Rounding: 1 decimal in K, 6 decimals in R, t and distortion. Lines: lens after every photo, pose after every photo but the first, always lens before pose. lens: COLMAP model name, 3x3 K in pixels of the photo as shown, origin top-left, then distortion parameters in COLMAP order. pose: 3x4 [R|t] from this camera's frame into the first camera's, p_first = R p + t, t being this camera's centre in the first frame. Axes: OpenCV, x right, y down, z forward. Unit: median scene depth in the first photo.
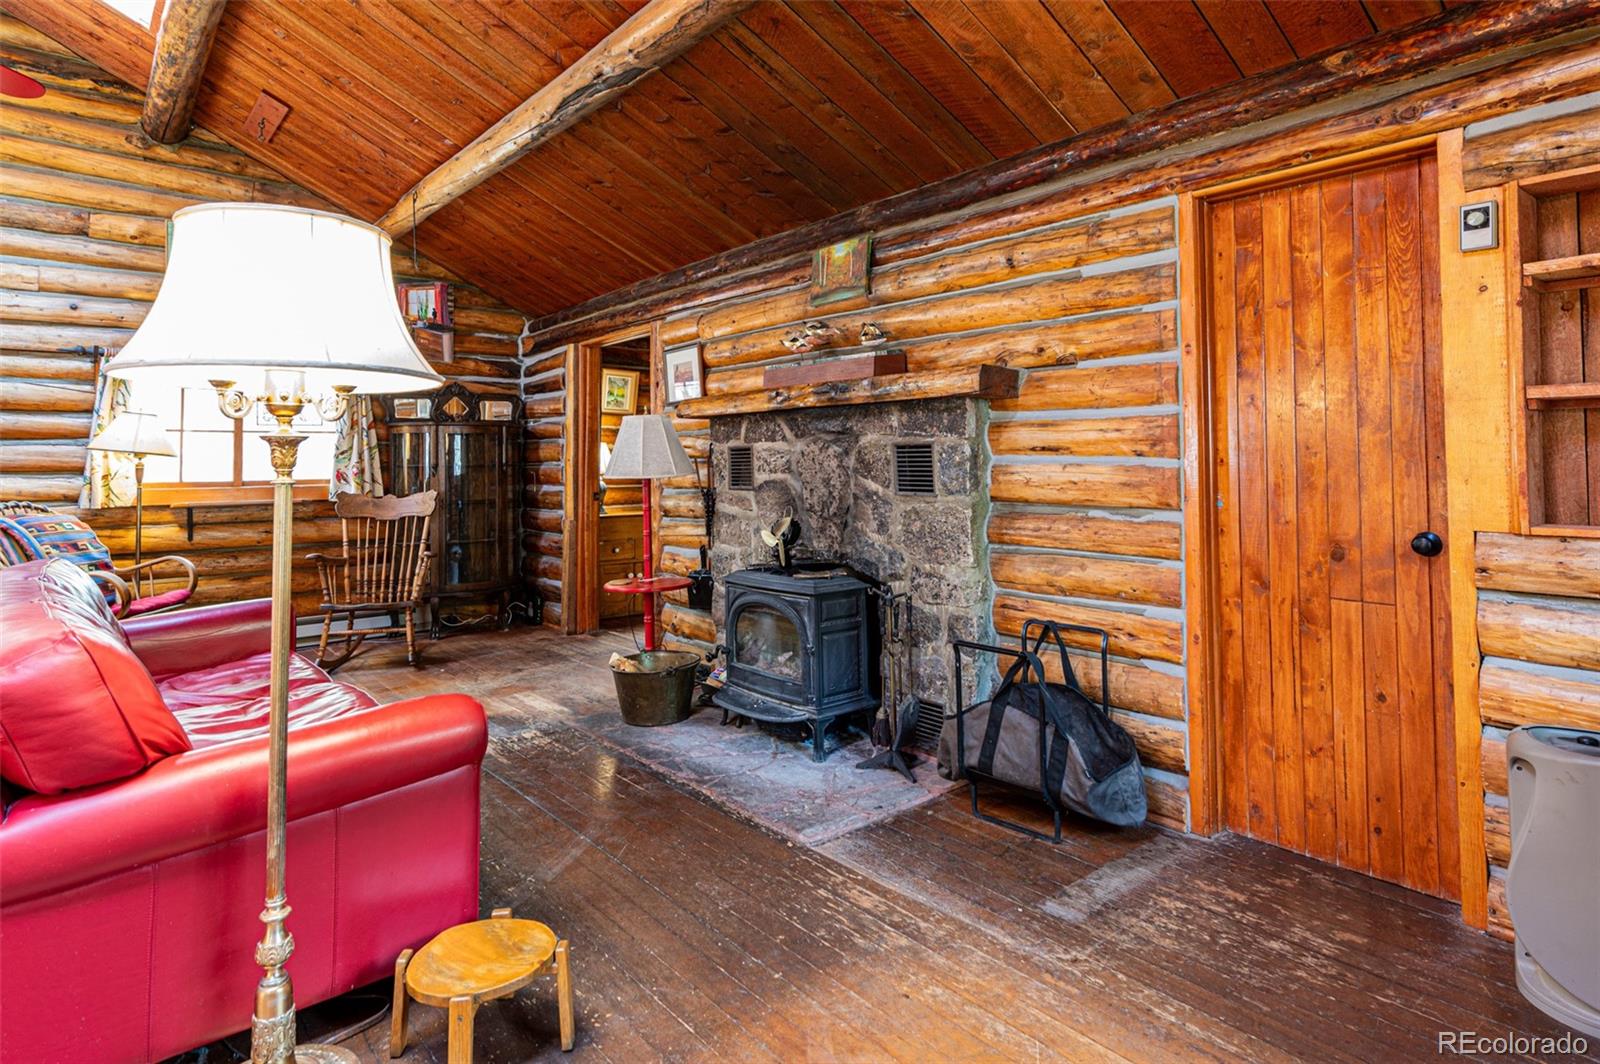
lens RADIAL K [[856.3, 0, 820.2], [0, 856.3, 447.5], [0, 0, 1]] dist [0.010012, -0.000382]
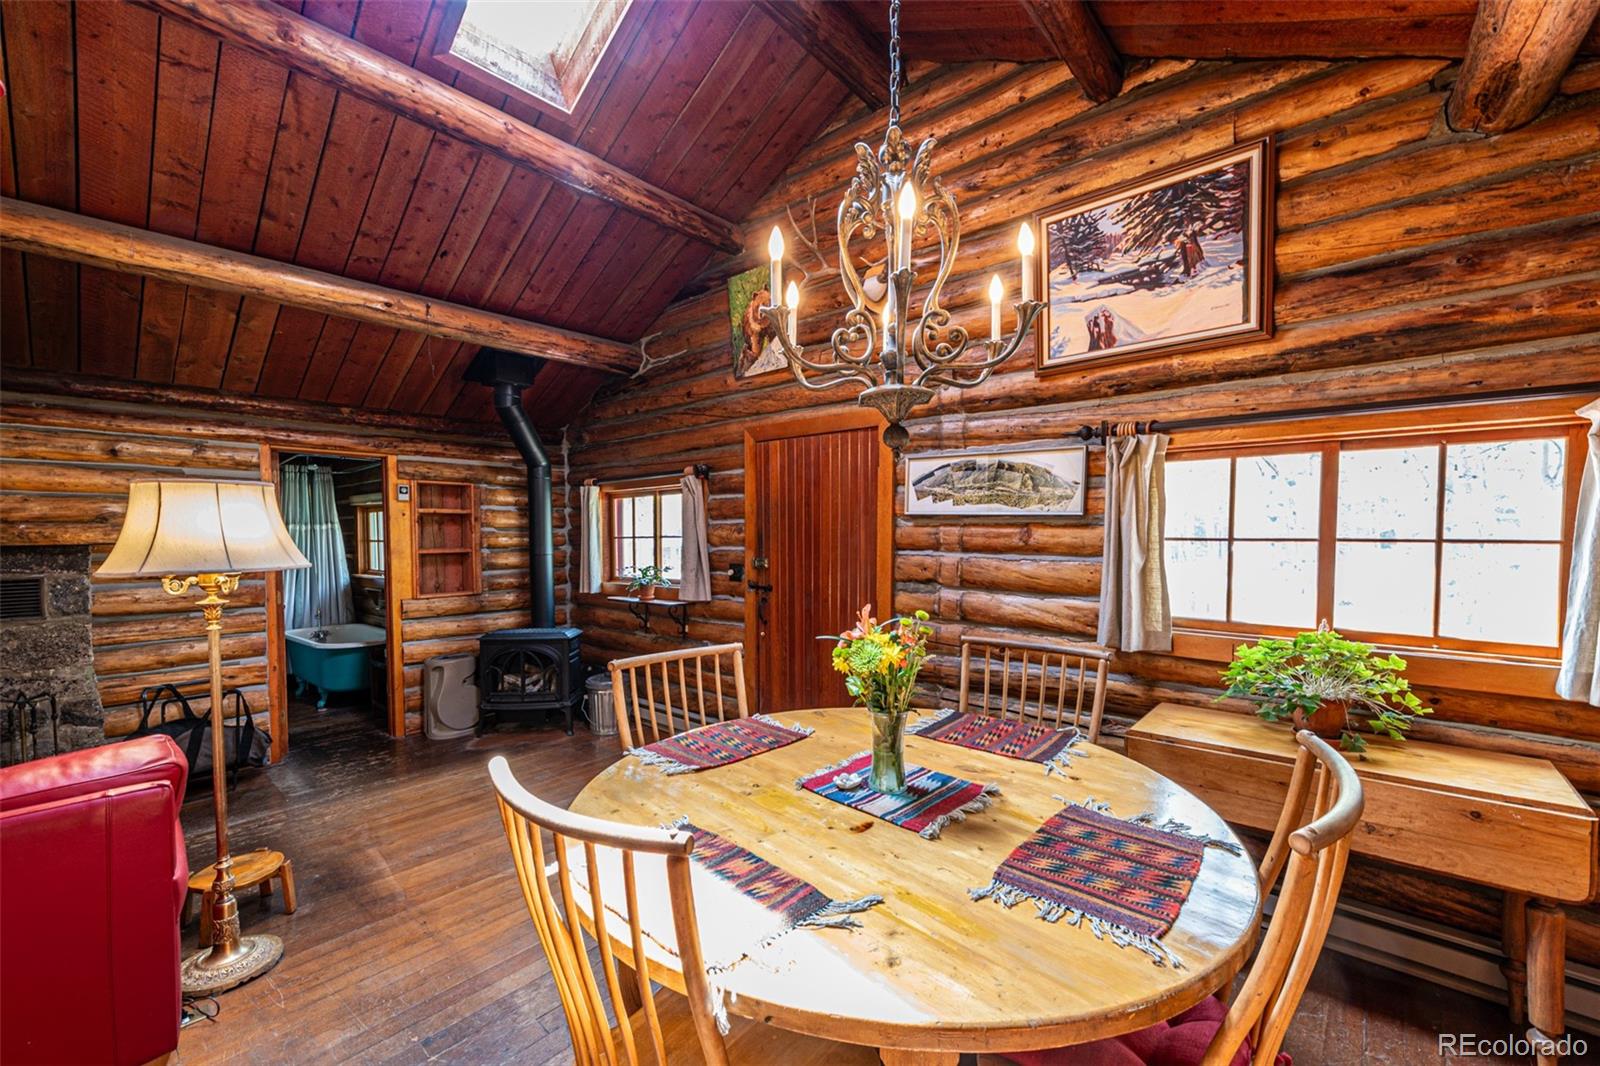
lens RADIAL K [[647.0, 0, 811.9], [0, 647.0, 554.1], [0, 0, 1]] dist [0.011159, -0.000400]
pose [[-0.142800, -0.023159, 0.989481, -0.926079], [-0.006810, 0.999726, 0.022416, -0.065013], [-0.989728, -0.003537, -0.142919, -0.019823]]
